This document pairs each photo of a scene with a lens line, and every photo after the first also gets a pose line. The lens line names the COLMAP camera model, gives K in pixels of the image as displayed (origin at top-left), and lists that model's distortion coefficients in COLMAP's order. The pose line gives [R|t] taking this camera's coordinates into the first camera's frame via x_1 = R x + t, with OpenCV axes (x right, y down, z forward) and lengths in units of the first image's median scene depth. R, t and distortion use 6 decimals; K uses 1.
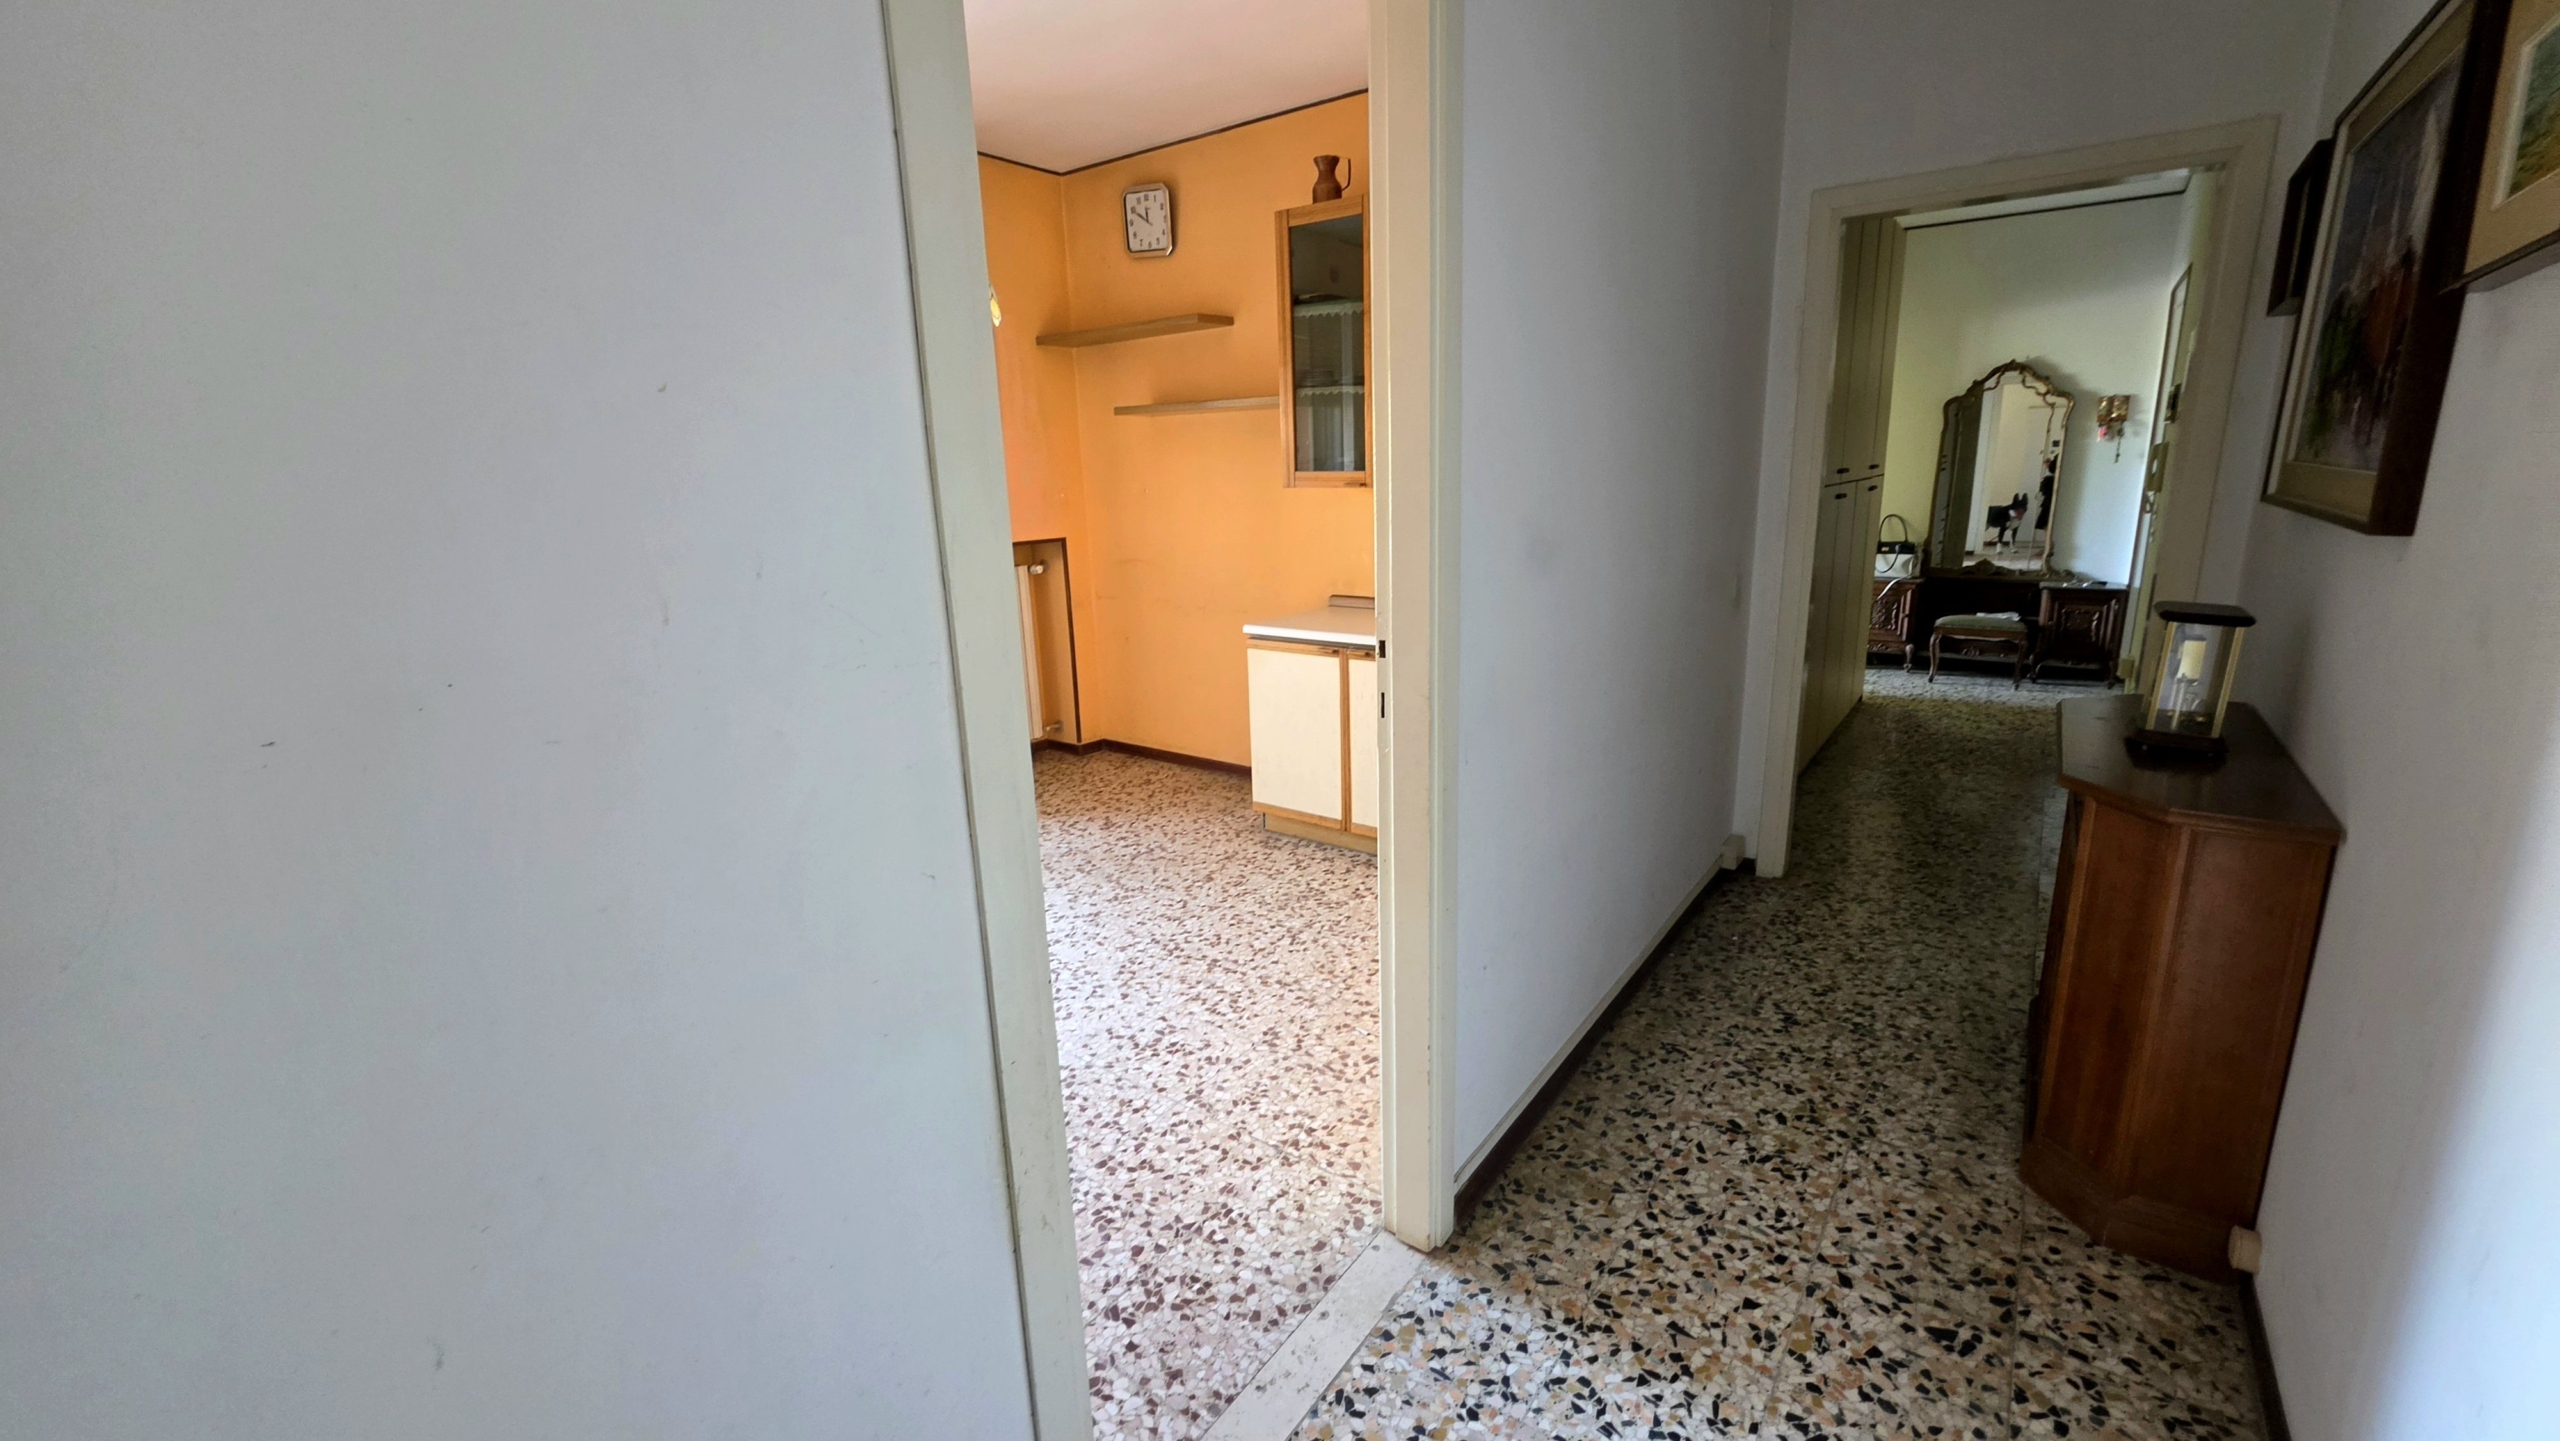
lens RADIAL K [[1028.0, 0, 1287.1], [0, 1028.0, 711.3], [0, 0, 1]] dist [-0.004866, 0.000459]
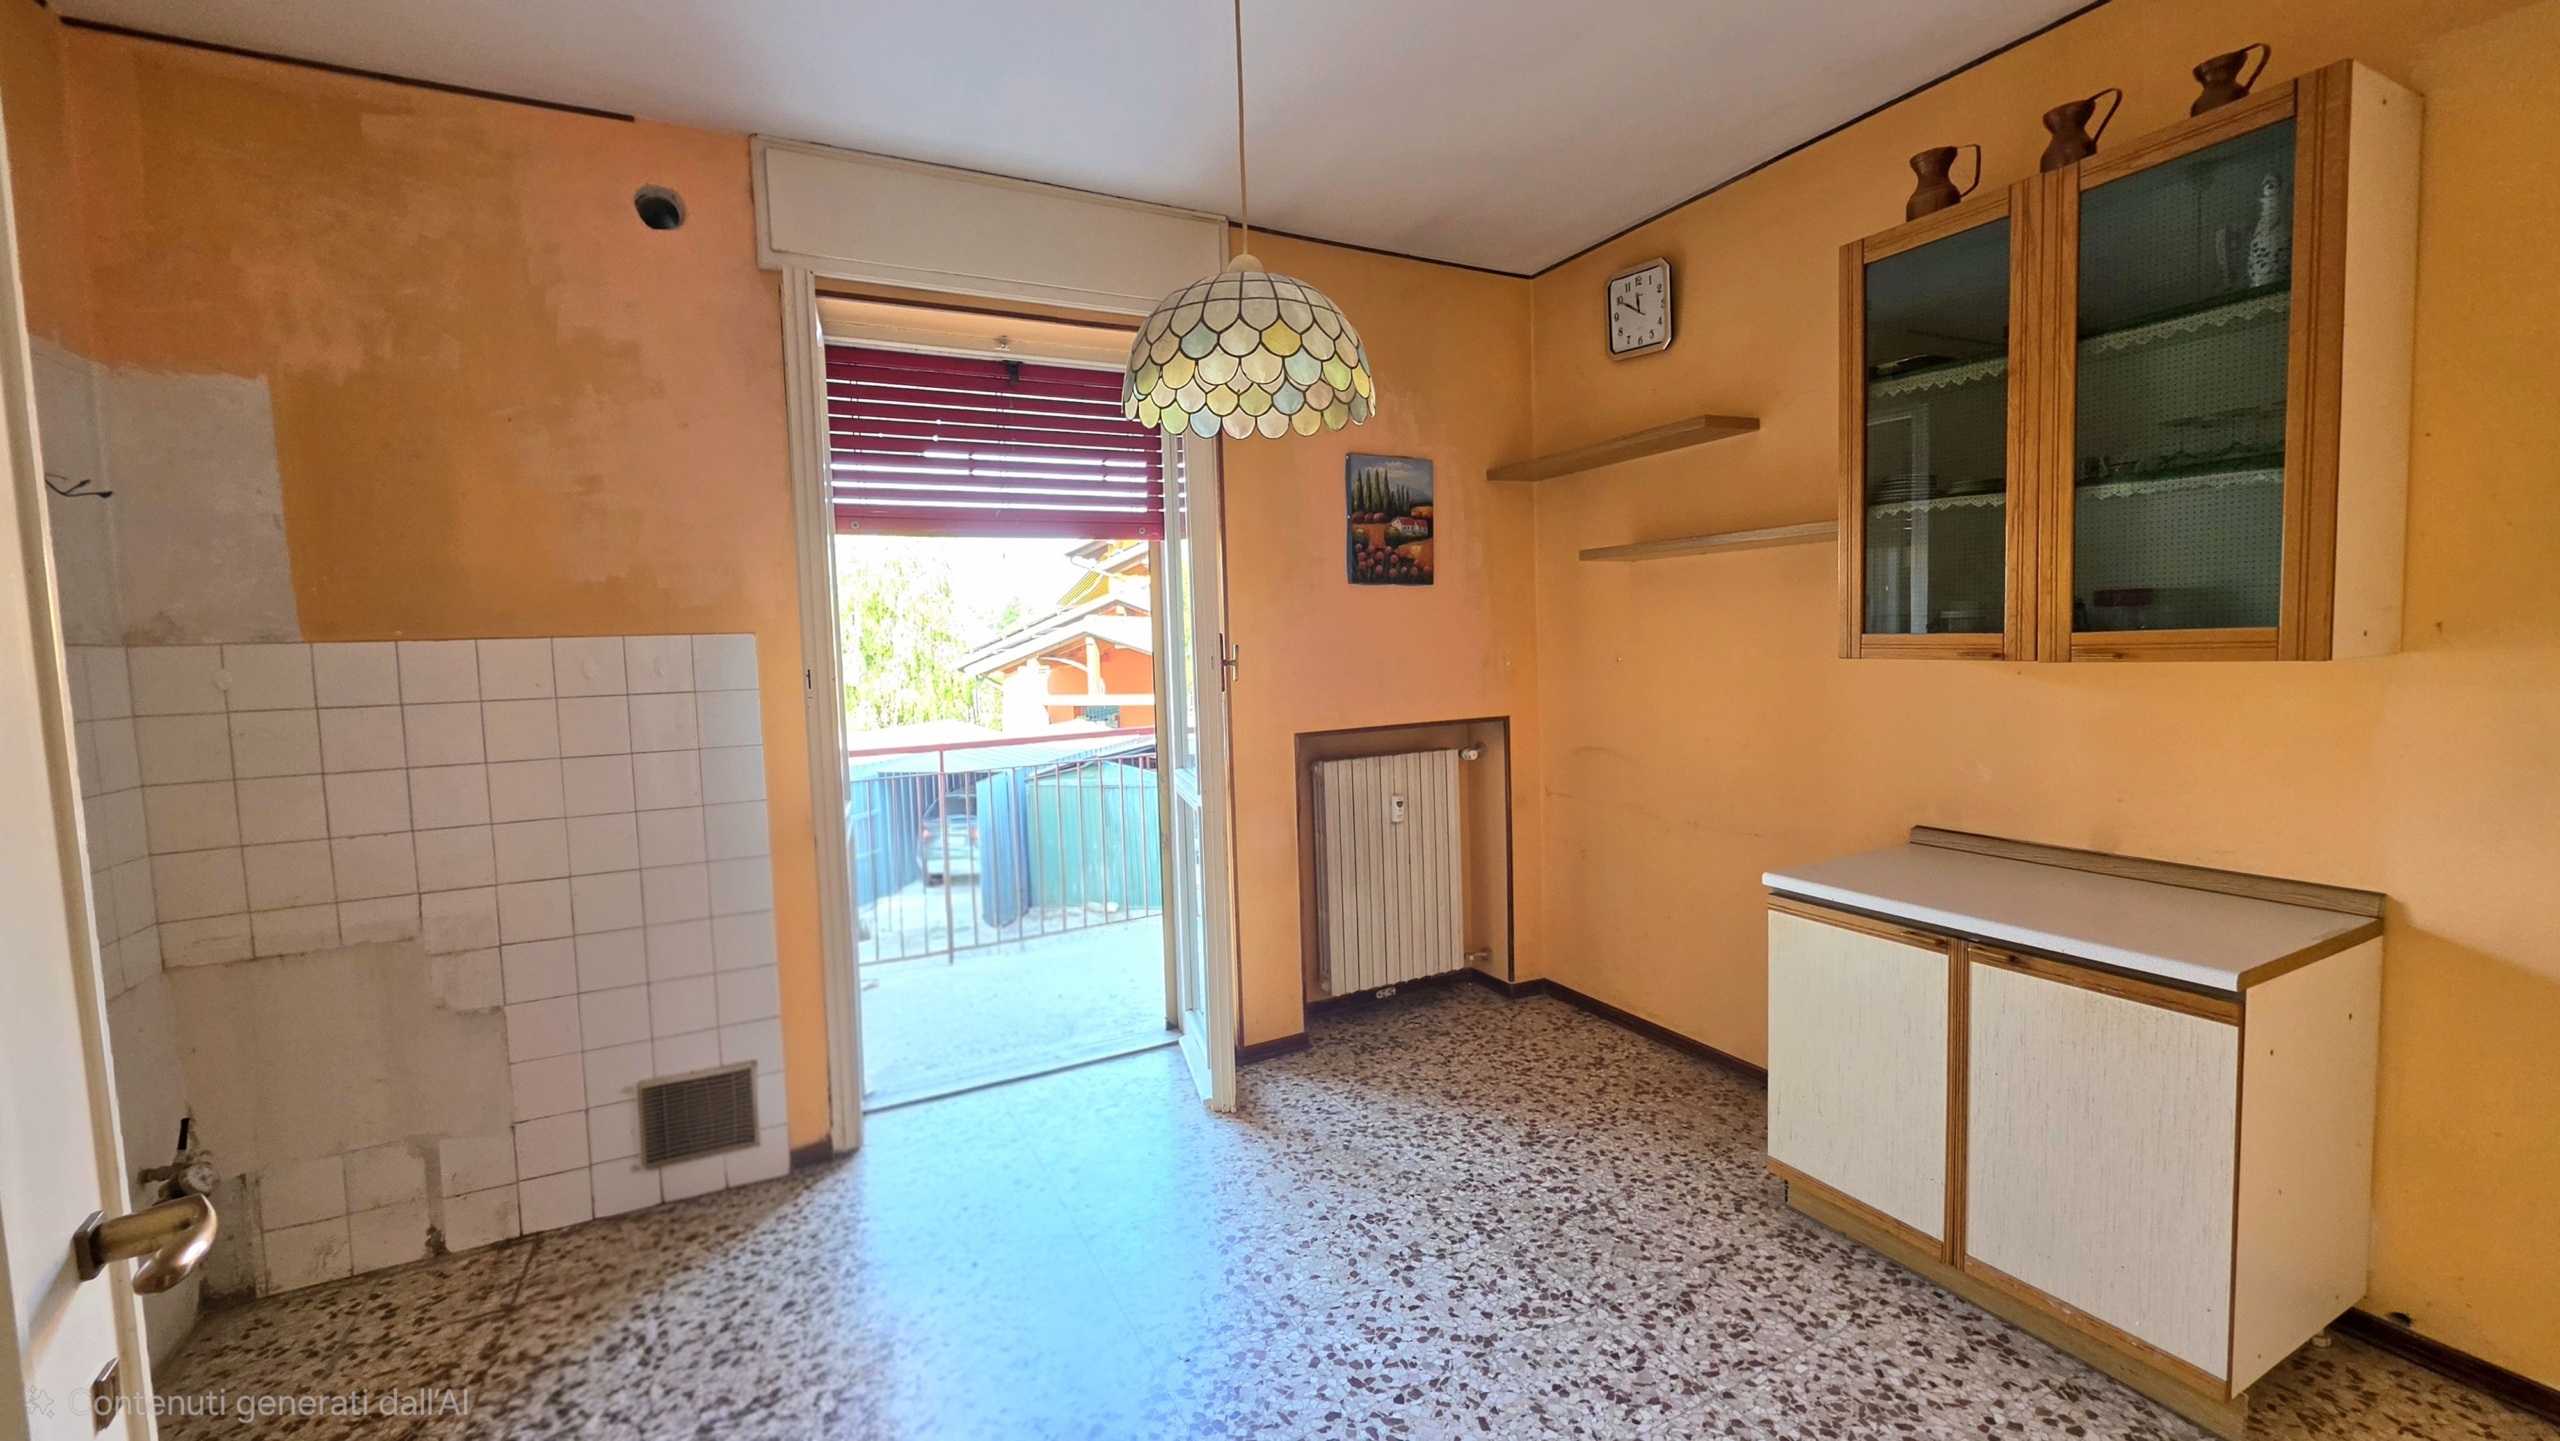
lens RADIAL K [[1028.0, 0, 1294.5], [0, 1028.0, 713.0], [0, 0, 1]] dist [-0.004866, 0.000459]
pose [[0.900641, 0.030324, -0.433506, -0.031687], [-0.094529, 0.987346, -0.127326, -0.073977], [0.424159, 0.155654, 0.892110, 0.305524]]
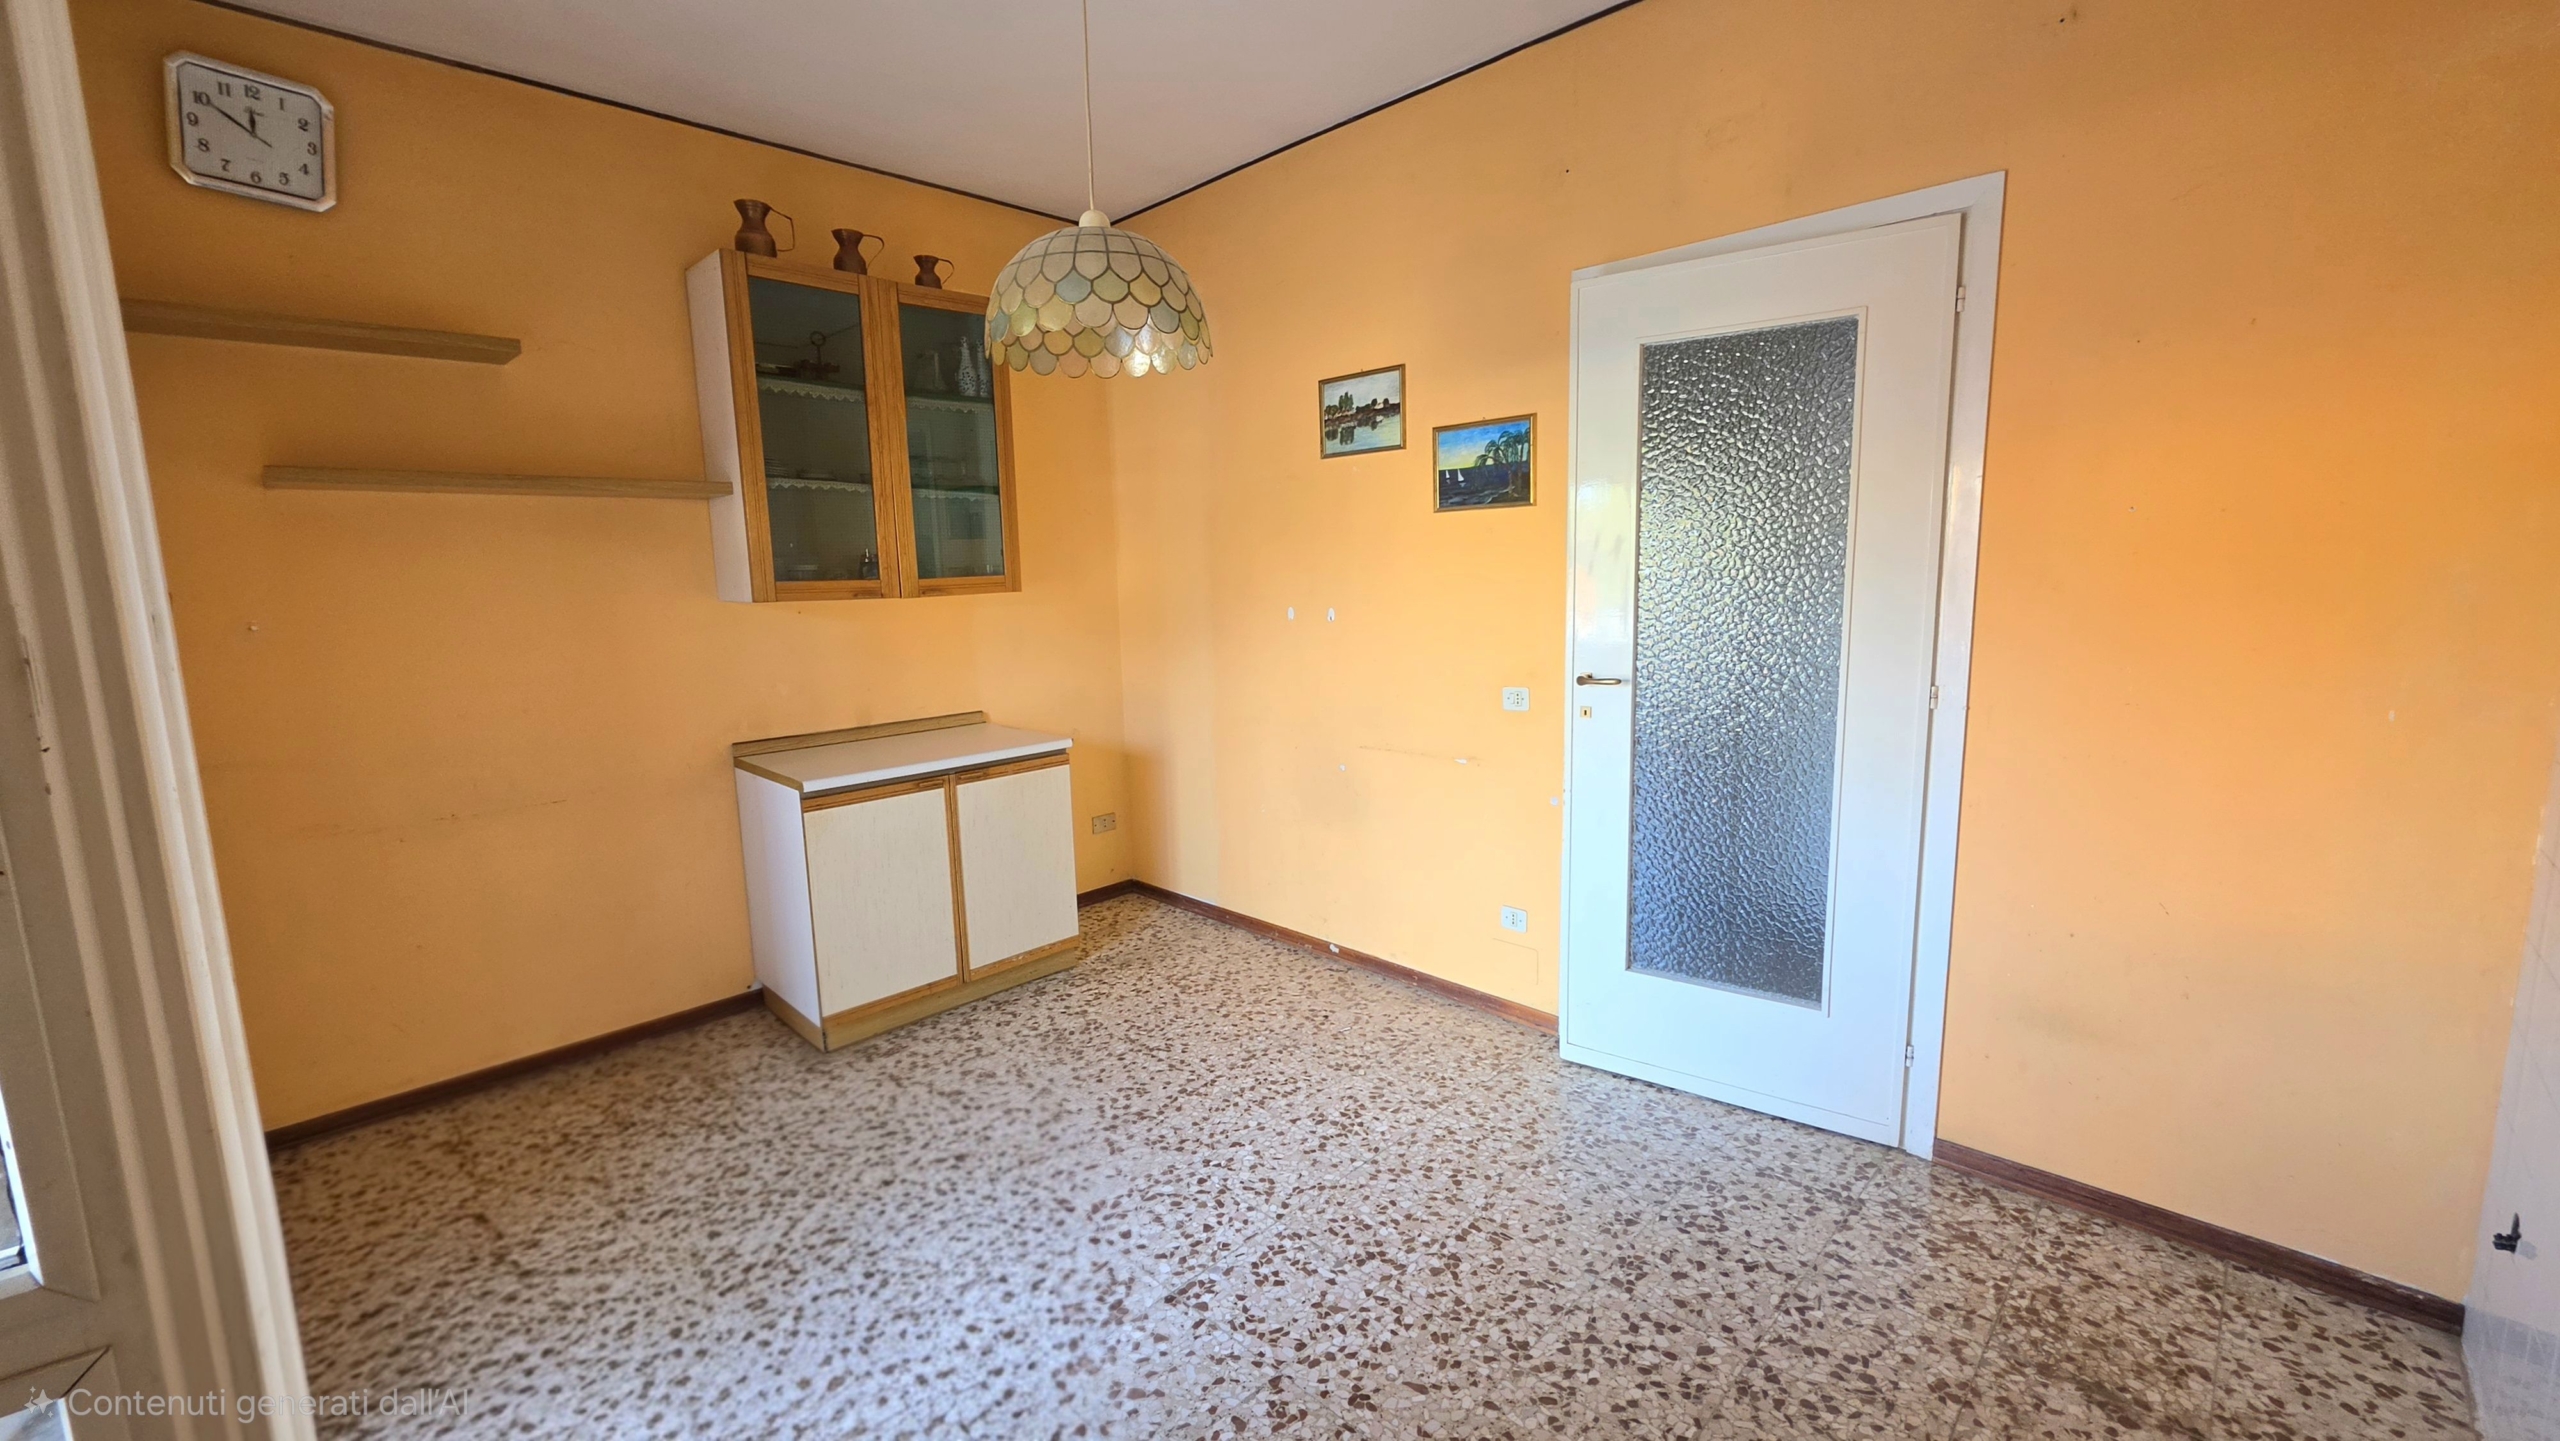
lens RADIAL K [[1028.0, 0, 1282.5], [0, 1028.0, 708.4], [0, 0, 1]] dist [-0.004866, 0.000459]
pose [[0.135525, -0.115948, 0.983966, -0.728150], [0.251704, 0.964575, 0.078995, -0.108245], [-0.958268, 0.236963, 0.159908, 0.544342]]
